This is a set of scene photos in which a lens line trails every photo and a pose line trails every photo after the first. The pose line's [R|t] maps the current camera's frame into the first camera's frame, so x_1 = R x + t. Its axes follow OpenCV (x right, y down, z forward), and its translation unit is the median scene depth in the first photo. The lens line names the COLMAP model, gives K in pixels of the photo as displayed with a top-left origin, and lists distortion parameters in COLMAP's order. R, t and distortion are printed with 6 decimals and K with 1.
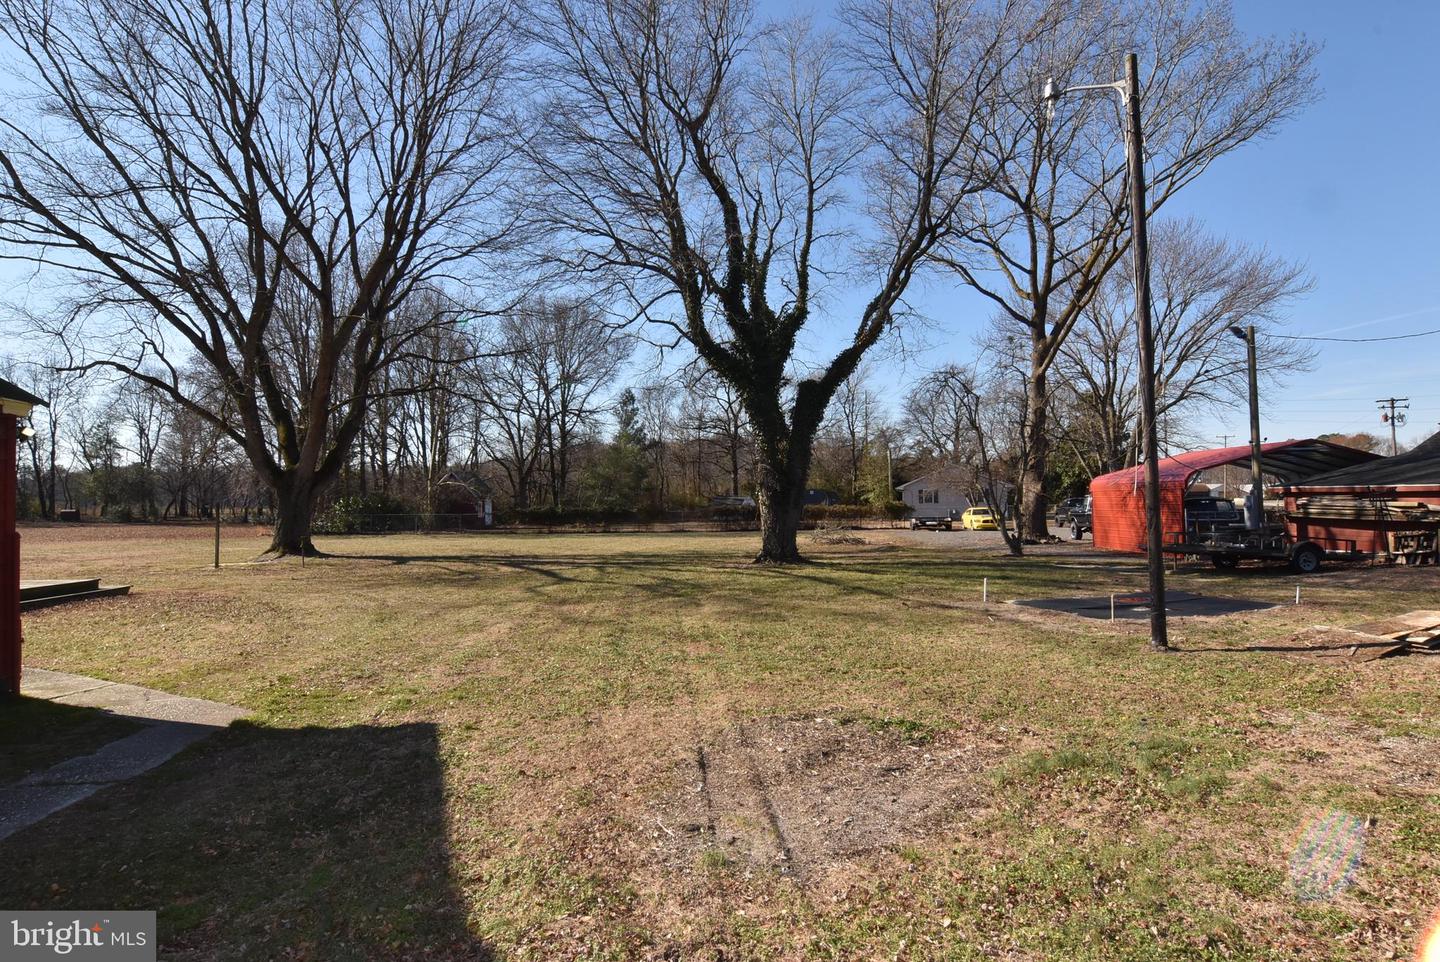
lens RADIAL K [[765.1, 0, 724.1], [0, 765.1, 480.6], [0, 0, 1]] dist [0.005318, -0.019670]
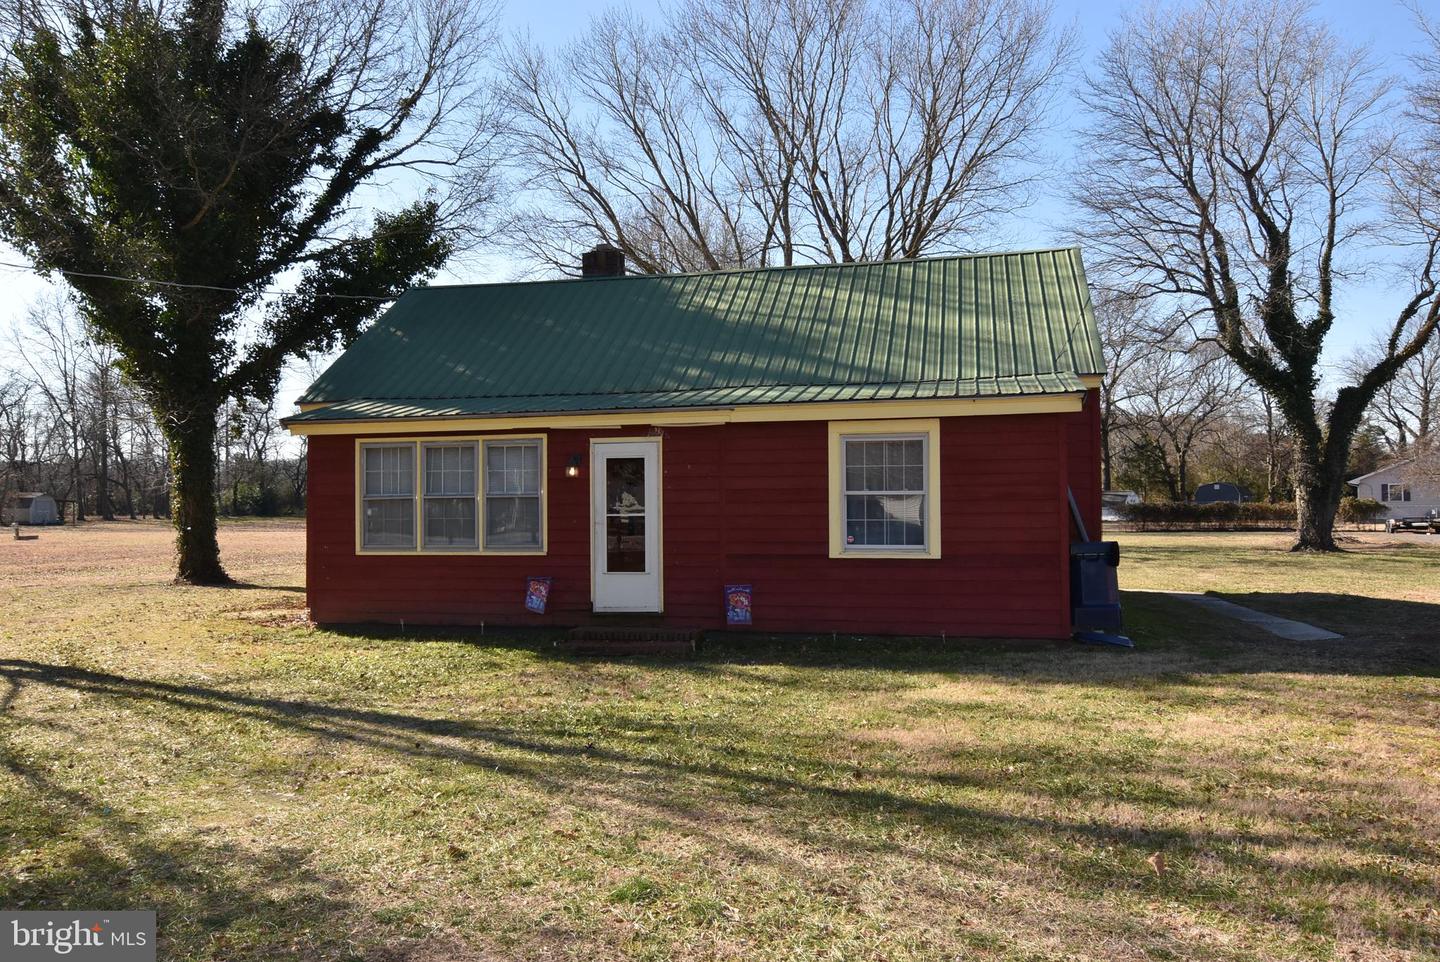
lens RADIAL K [[1059.9, 0, 720.0], [0, 1059.9, 481.0], [0, 0, 1]] dist [-0.002058, -0.002833]
pose [[0.964307, -0.001151, -0.264783, -0.305851], [0.003921, 0.999943, 0.009931, -0.012021], [0.264756, -0.010615, 0.964257, -0.603838]]
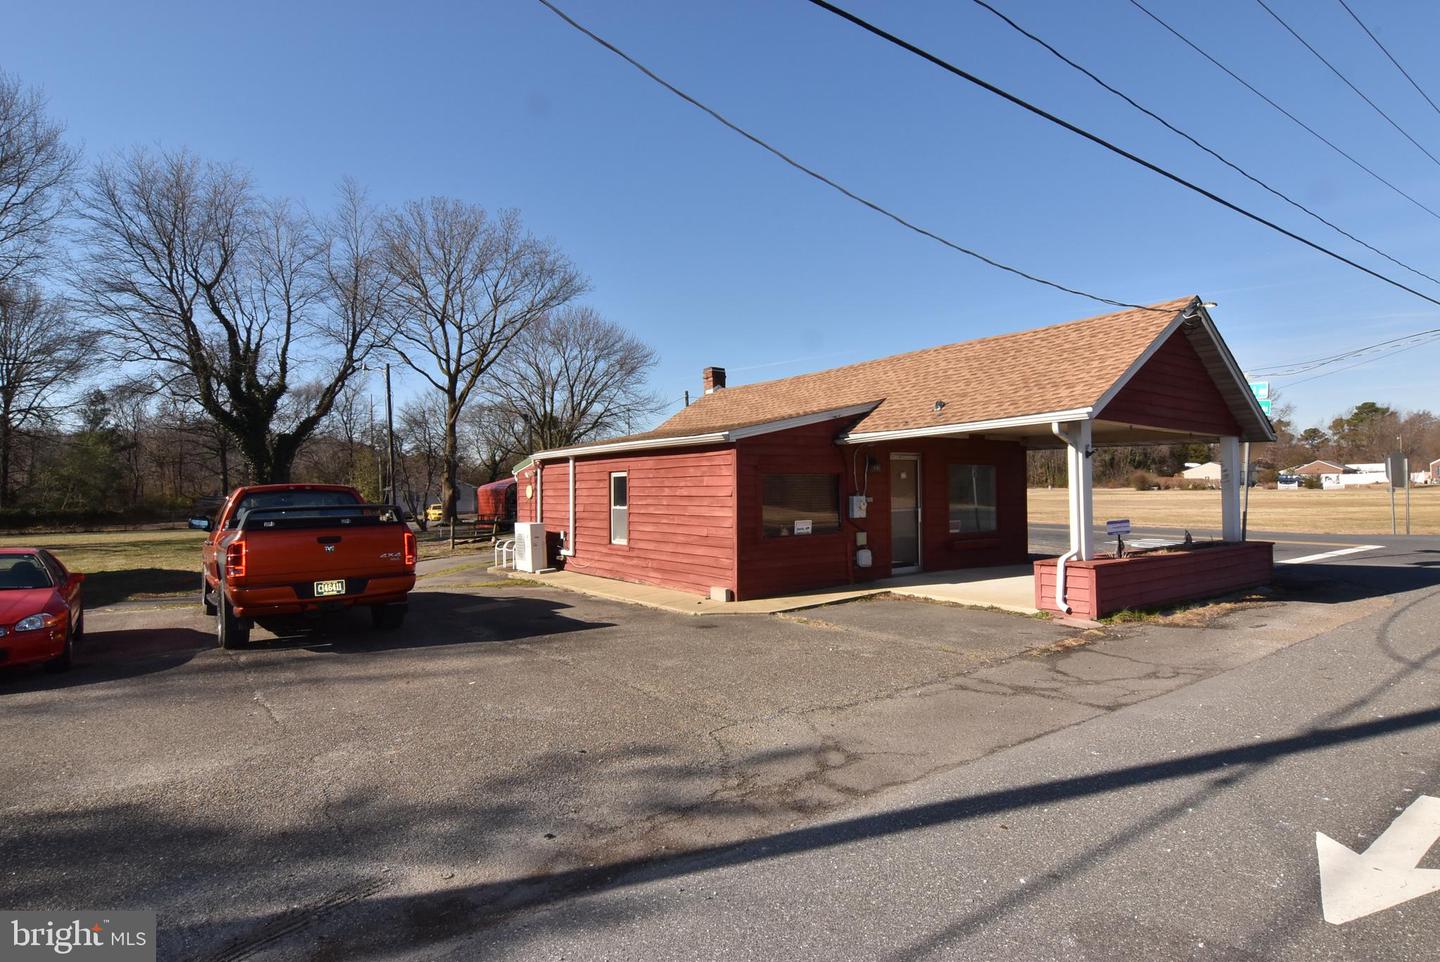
lens RADIAL K [[765.1, 0, 724.1], [0, 765.1, 480.6], [0, 0, 1]] dist [0.005318, -0.019670]
pose [[0.825873, 0.001815, 0.563853, -0.037900], [-0.004711, 0.999982, 0.003682, -0.029967], [-0.563837, -0.005697, 0.825867, -0.849045]]
